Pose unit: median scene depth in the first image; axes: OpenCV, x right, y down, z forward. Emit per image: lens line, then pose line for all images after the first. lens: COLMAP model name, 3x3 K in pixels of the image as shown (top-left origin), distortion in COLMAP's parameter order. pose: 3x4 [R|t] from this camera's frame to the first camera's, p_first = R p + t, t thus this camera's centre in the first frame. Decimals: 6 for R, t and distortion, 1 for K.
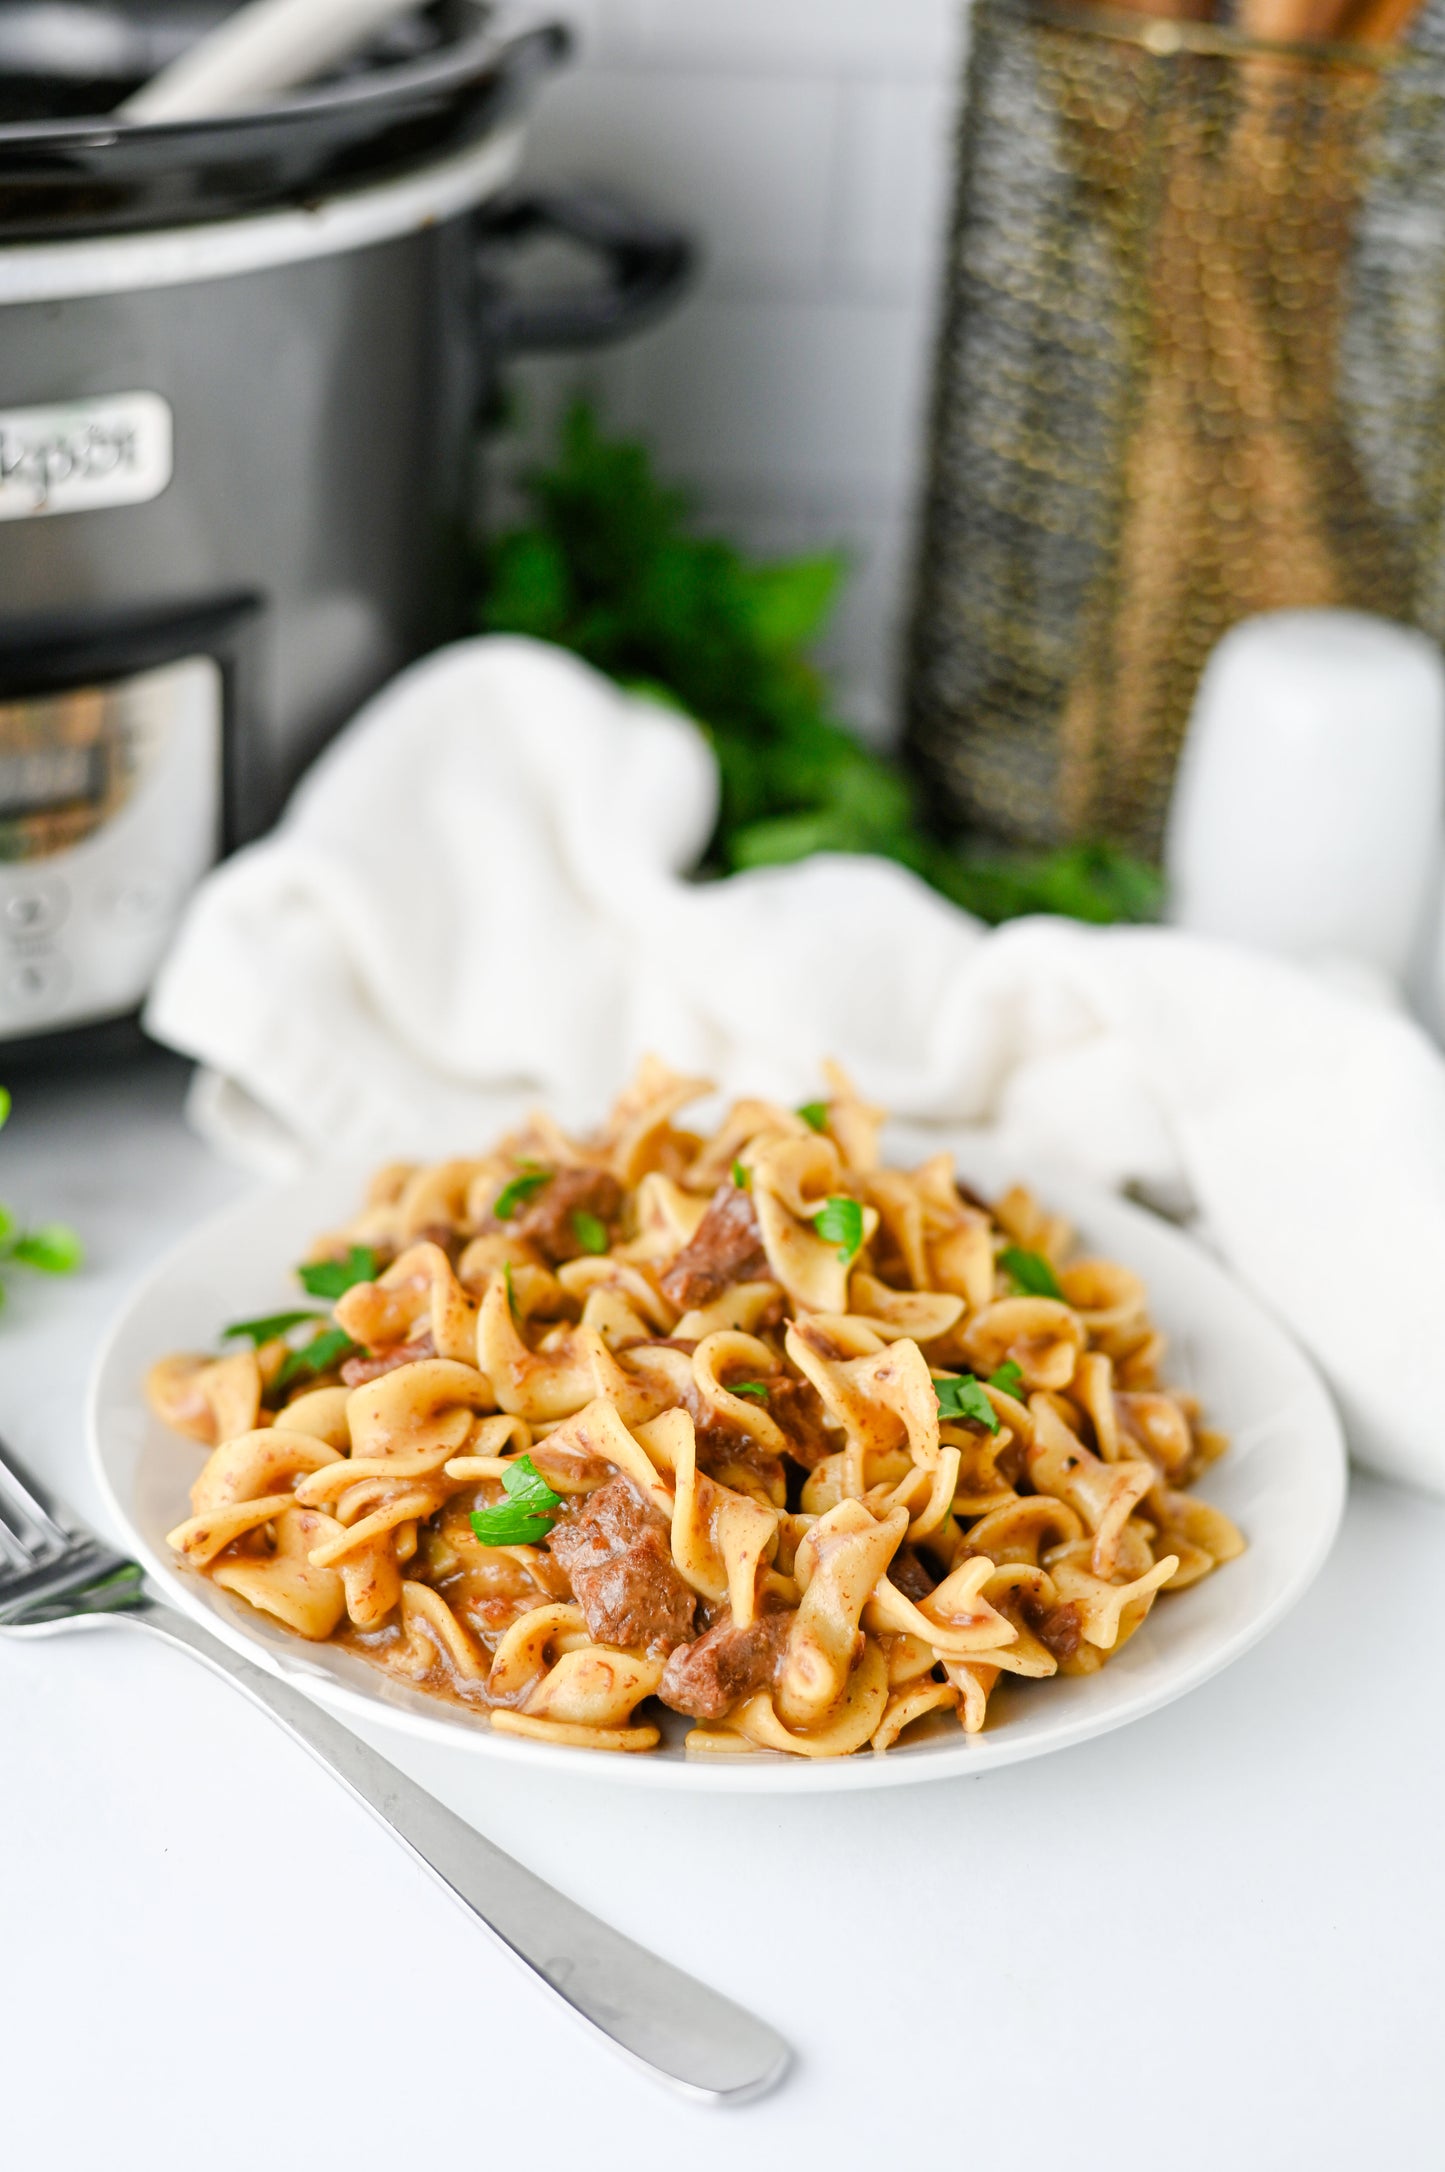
lens RADIAL K [[3415.0, 0, 704.2], [0, 3415.0, 1018.4], [0, 0, 1]] dist [-0.146943, 0.000000]
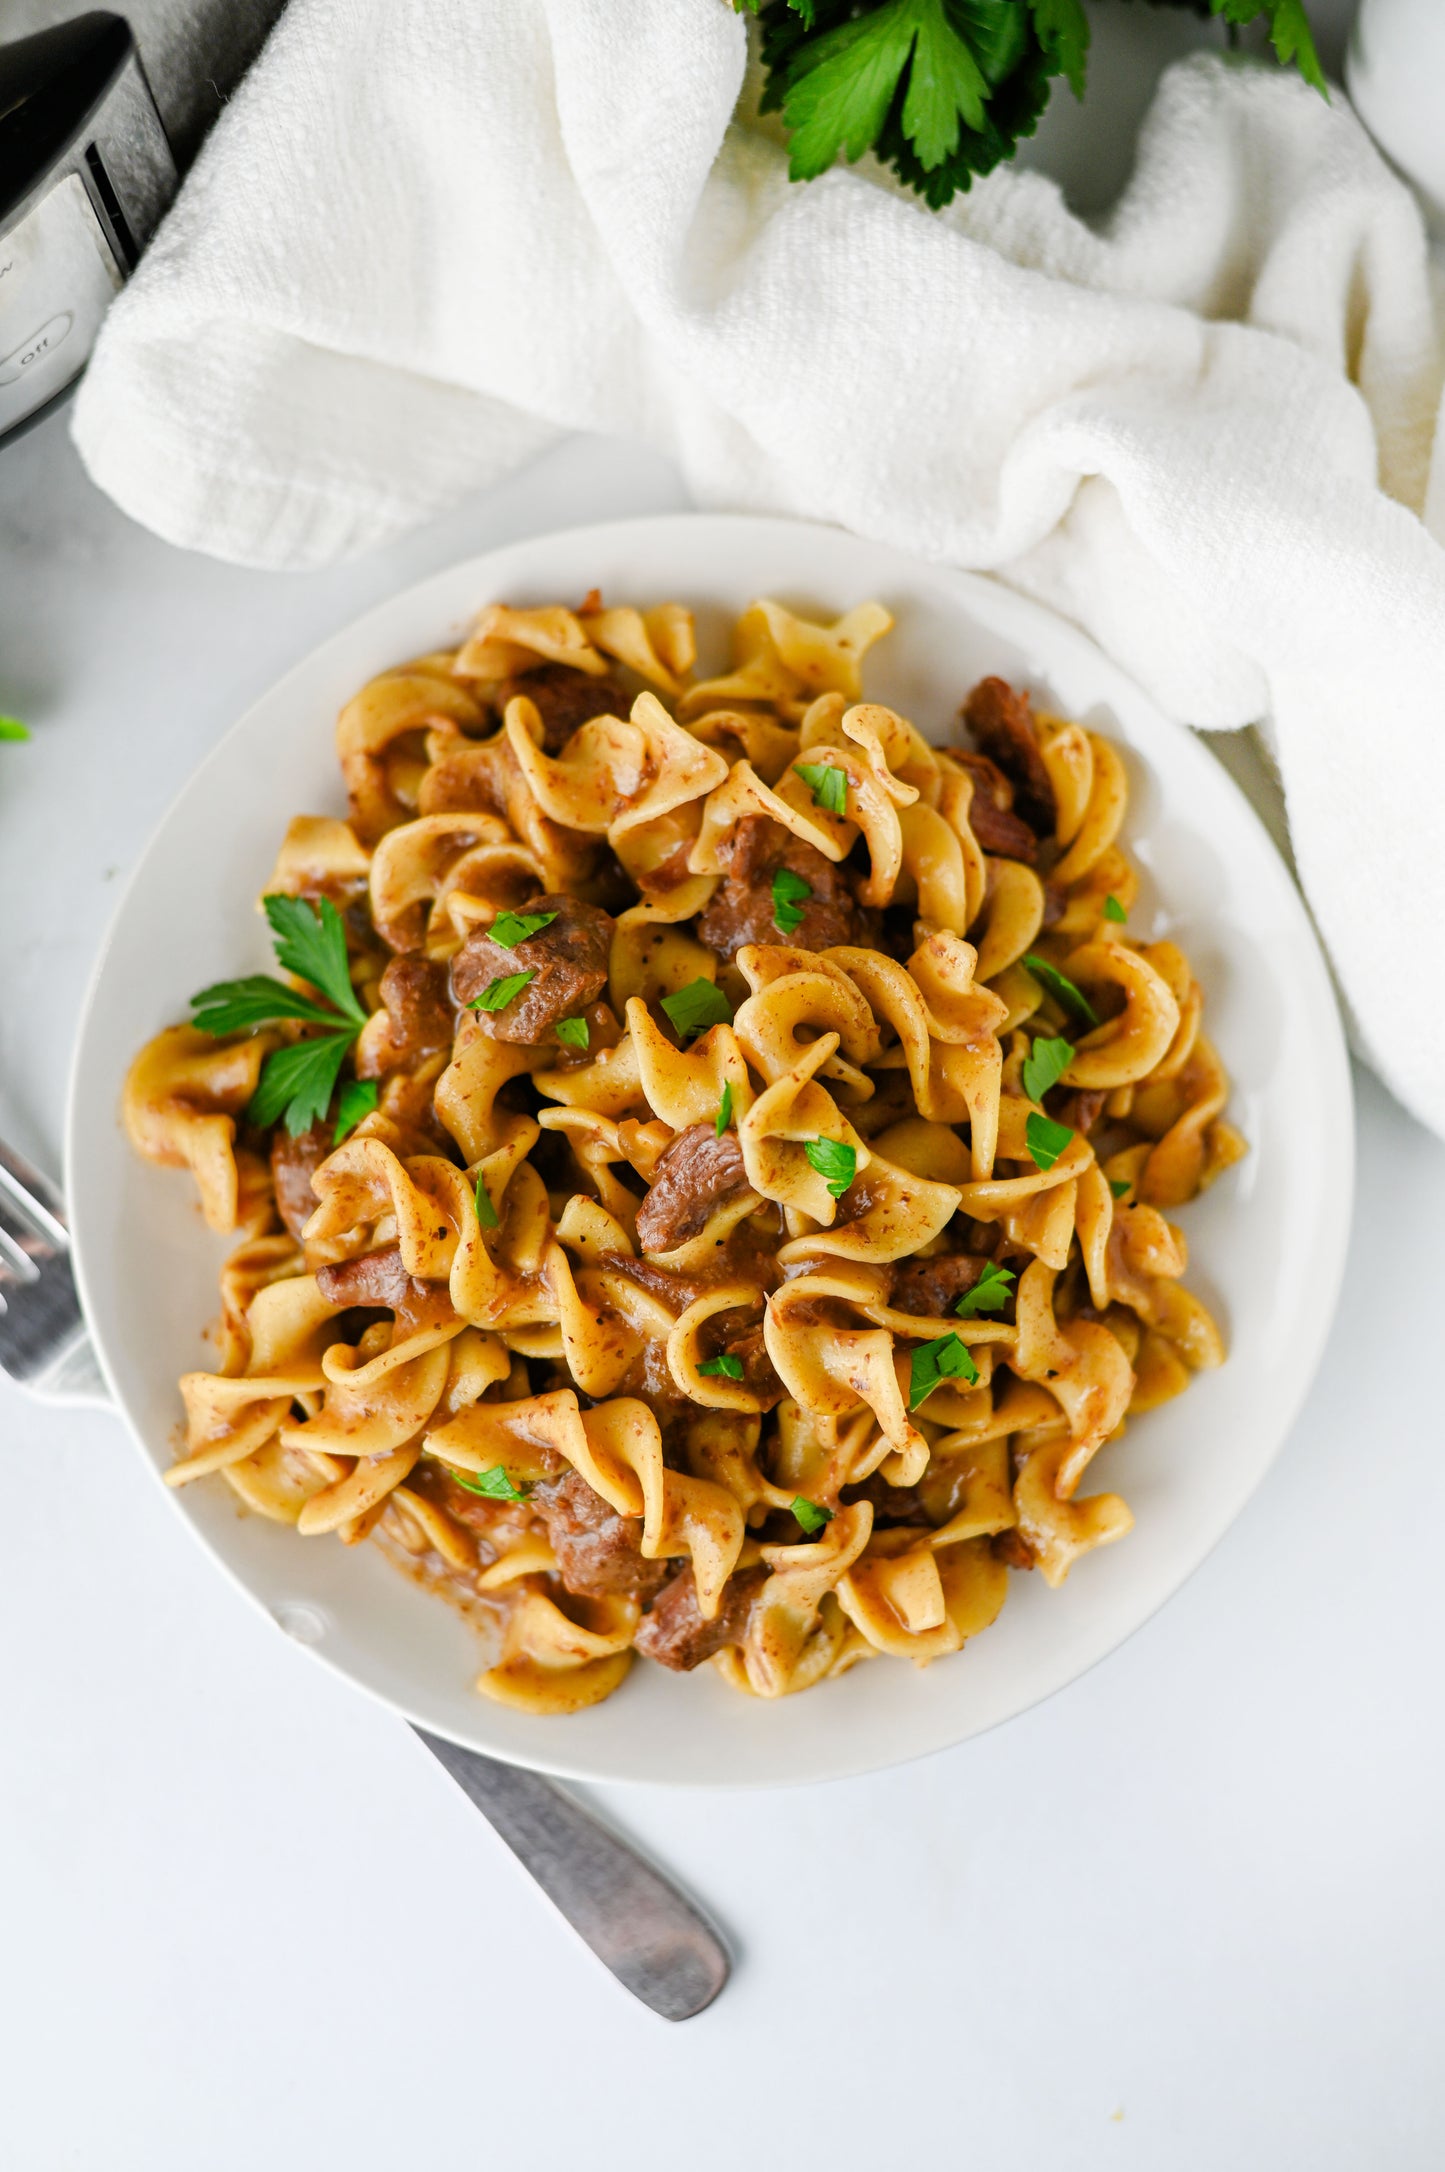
lens RADIAL K [[3415.0, 0, 716.1], [0, 3415.0, 1093.2], [0, 0, 1]] dist [-0.146943, 0.000000]
pose [[0.998376, 0.043490, -0.036795, 0.042696], [0.007748, 0.536232, 0.844035, -0.751297], [0.056438, -0.842950, 0.535024, 0.522360]]
